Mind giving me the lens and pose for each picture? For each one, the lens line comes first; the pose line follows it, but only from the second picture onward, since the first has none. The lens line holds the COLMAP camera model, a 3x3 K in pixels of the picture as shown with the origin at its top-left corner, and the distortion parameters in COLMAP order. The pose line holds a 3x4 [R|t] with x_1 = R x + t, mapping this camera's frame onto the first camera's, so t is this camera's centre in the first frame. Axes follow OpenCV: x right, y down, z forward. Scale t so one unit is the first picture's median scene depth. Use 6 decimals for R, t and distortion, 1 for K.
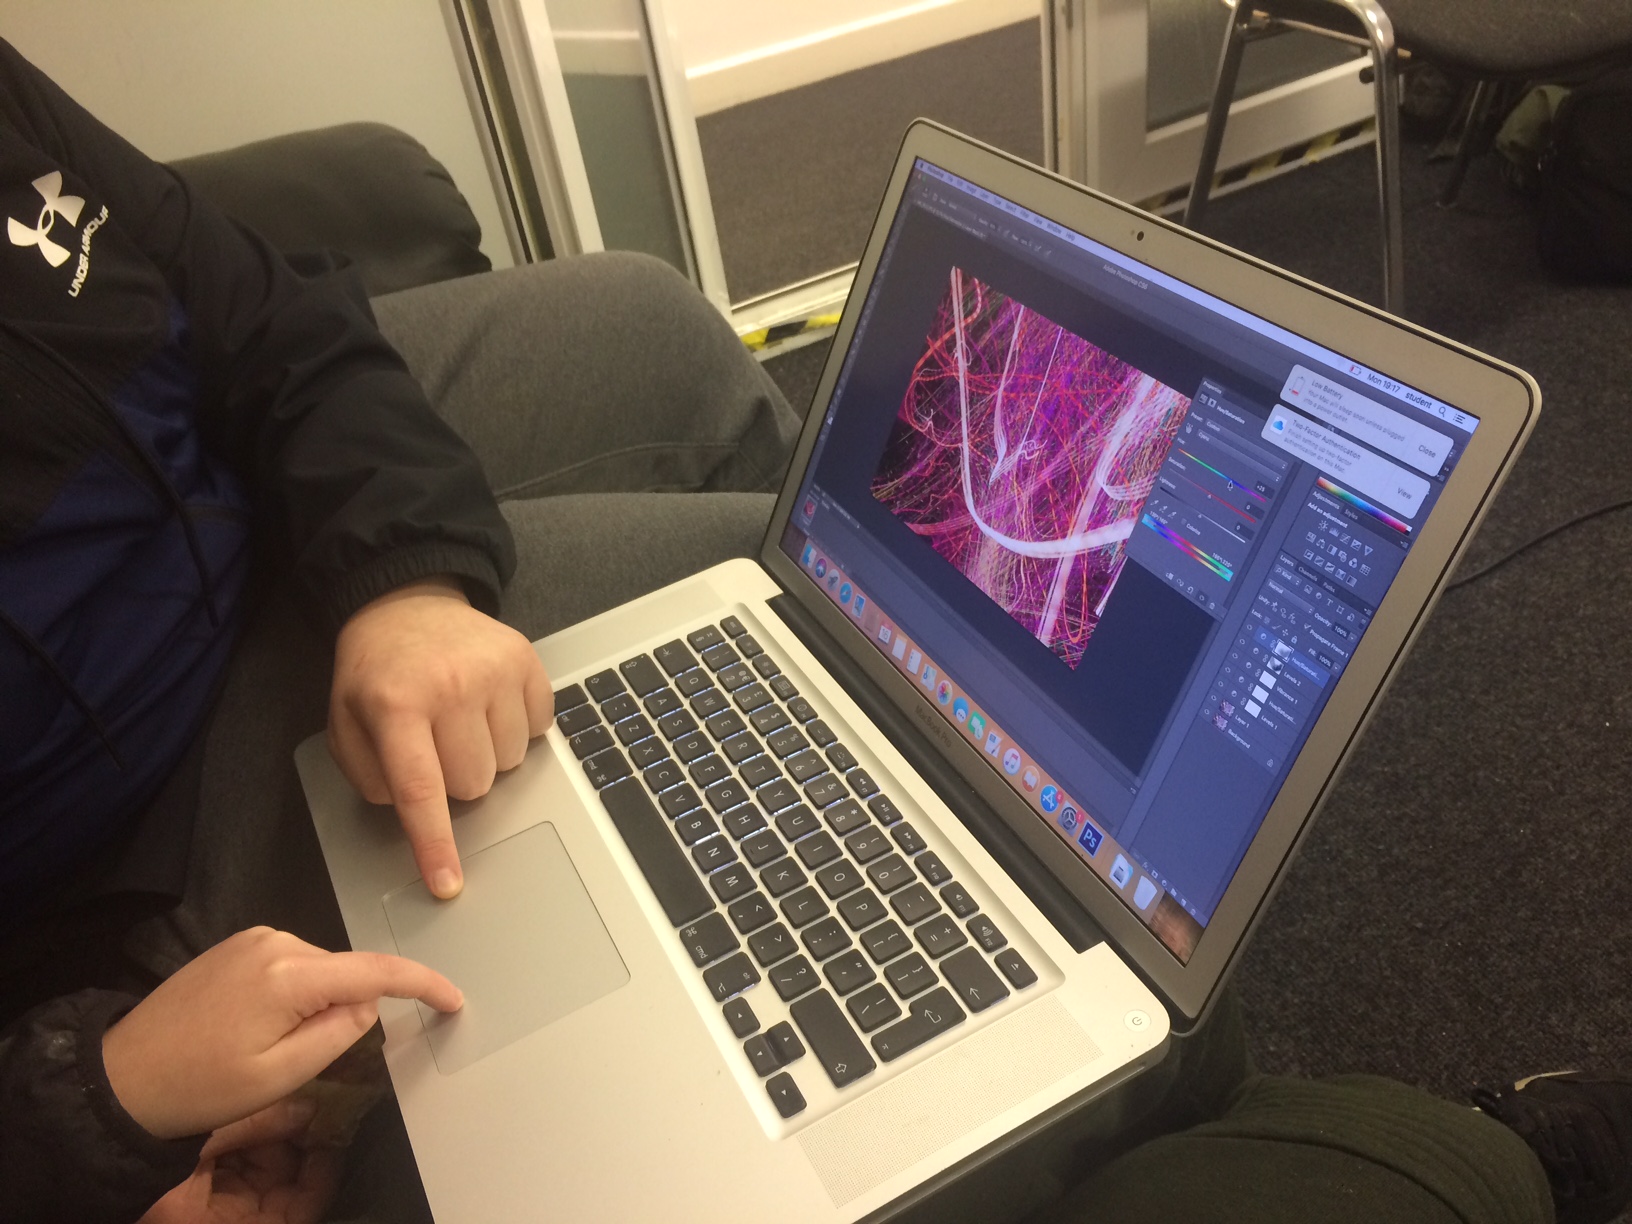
lens RADIAL K [[1366.7, 0, 816.0], [0, 1366.7, 612.0], [0, 0, 1]] dist [-0.006991, -0.003537]
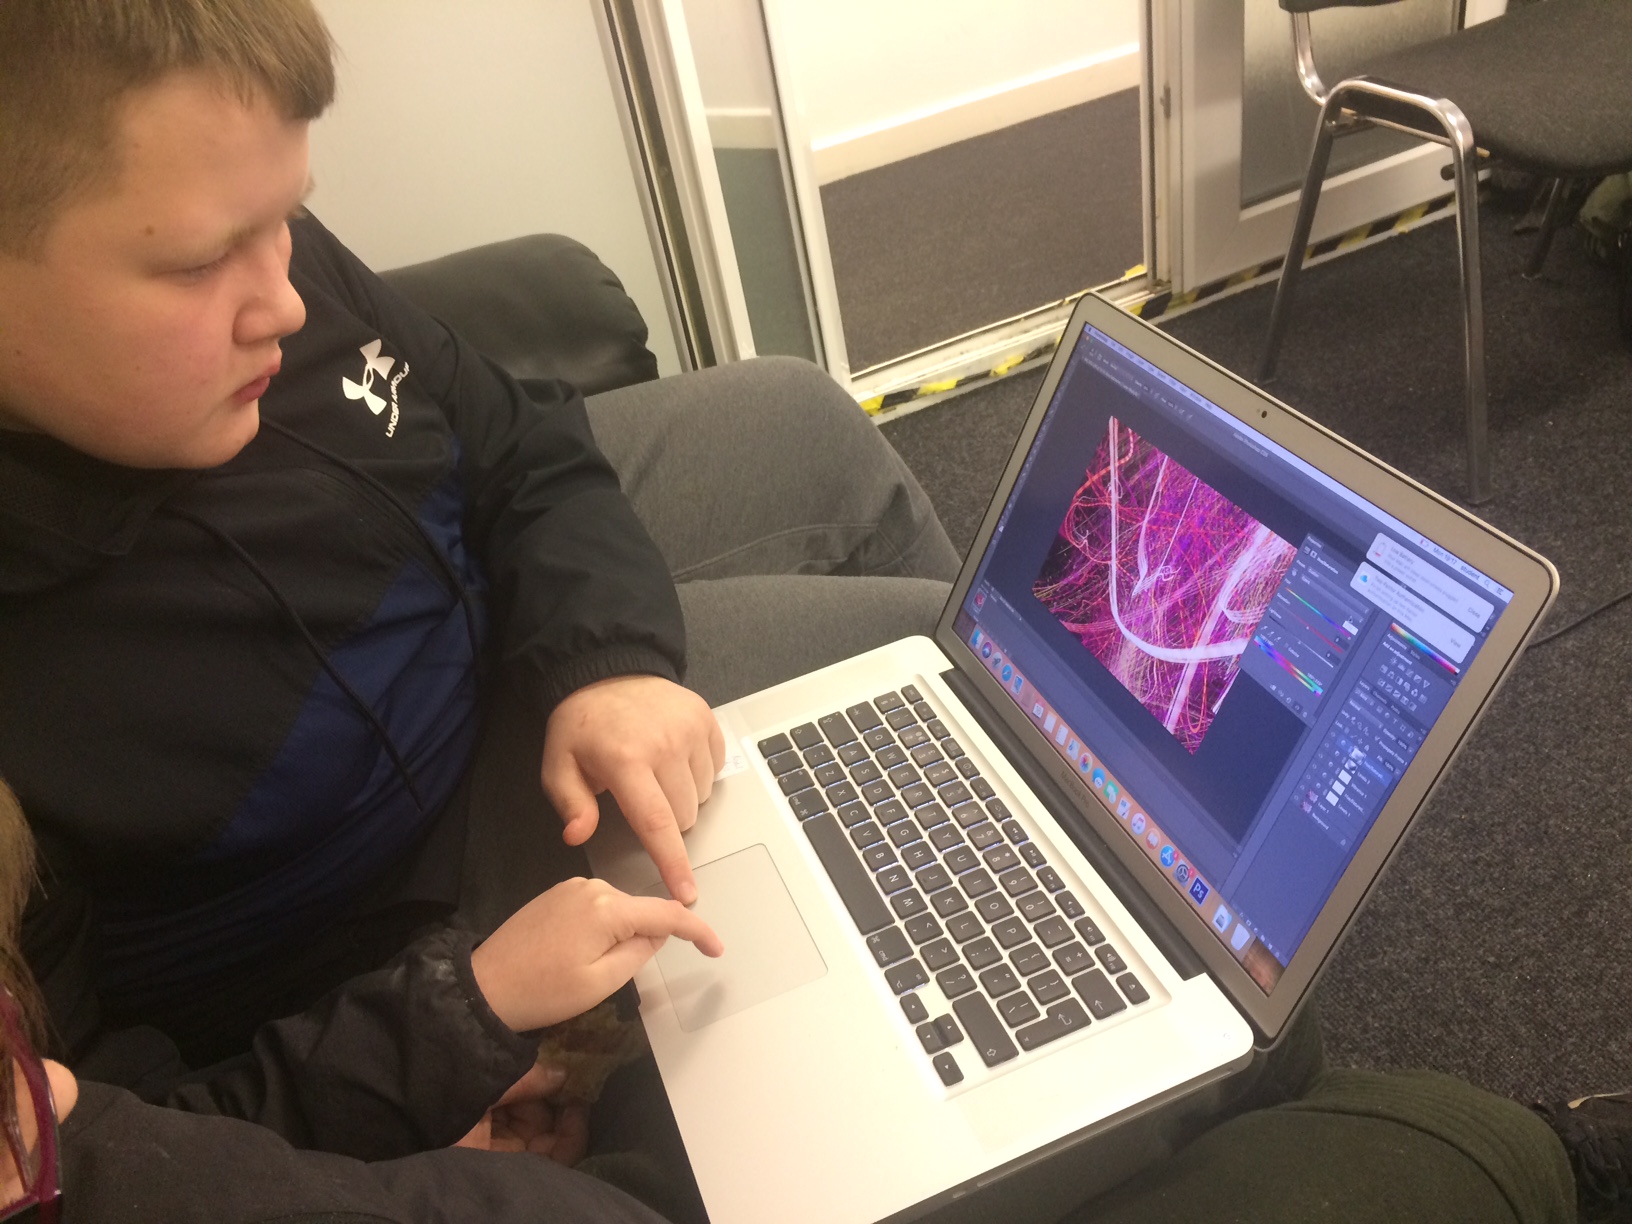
lens RADIAL K [[1366.7, 0, 816.0], [0, 1366.7, 612.0], [0, 0, 1]] dist [-0.006991, -0.003537]
pose [[0.997955, 0.005901, -0.063642, -0.033583], [-0.007315, 0.999731, -0.022007, -0.022443], [0.063495, 0.022427, 0.997730, -0.136300]]
